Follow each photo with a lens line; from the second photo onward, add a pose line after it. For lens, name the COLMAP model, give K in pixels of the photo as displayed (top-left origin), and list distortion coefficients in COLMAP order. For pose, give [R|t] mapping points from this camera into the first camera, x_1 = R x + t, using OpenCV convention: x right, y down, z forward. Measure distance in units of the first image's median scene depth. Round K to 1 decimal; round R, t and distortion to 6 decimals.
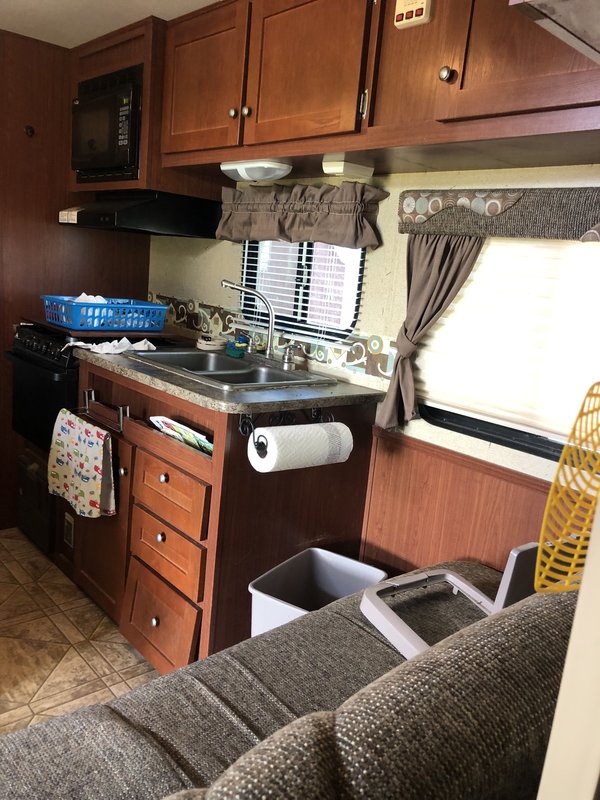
lens RADIAL K [[663.7, 0, 301.1], [0, 663.7, 400.0], [0, 0, 1]] dist [0.007184, 0.010932]
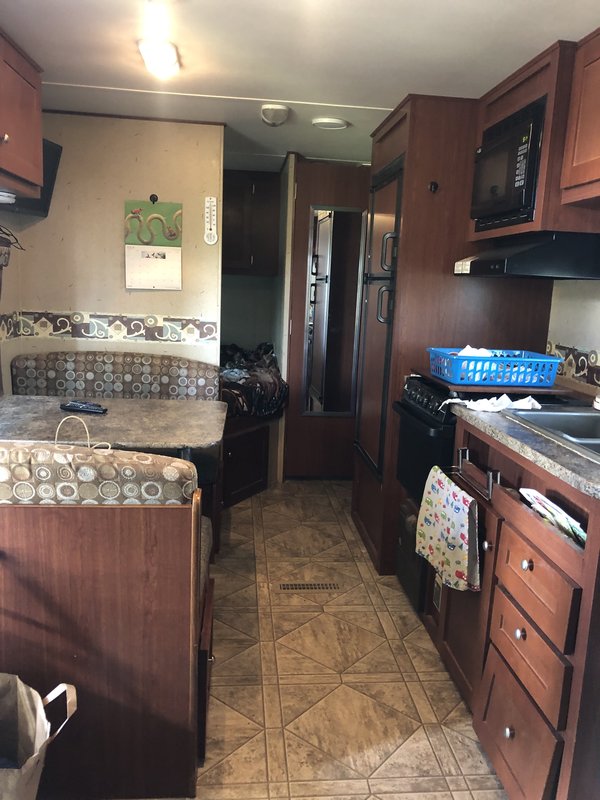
lens RADIAL K [[663.7, 0, 300.7], [0, 663.7, 399.1], [0, 0, 1]] dist [0.007184, 0.010932]
pose [[0.816987, 0.040681, -0.575220, 0.028757], [-0.079777, 0.995890, -0.042877, -0.026569], [0.571111, 0.080919, 0.816874, 0.101276]]
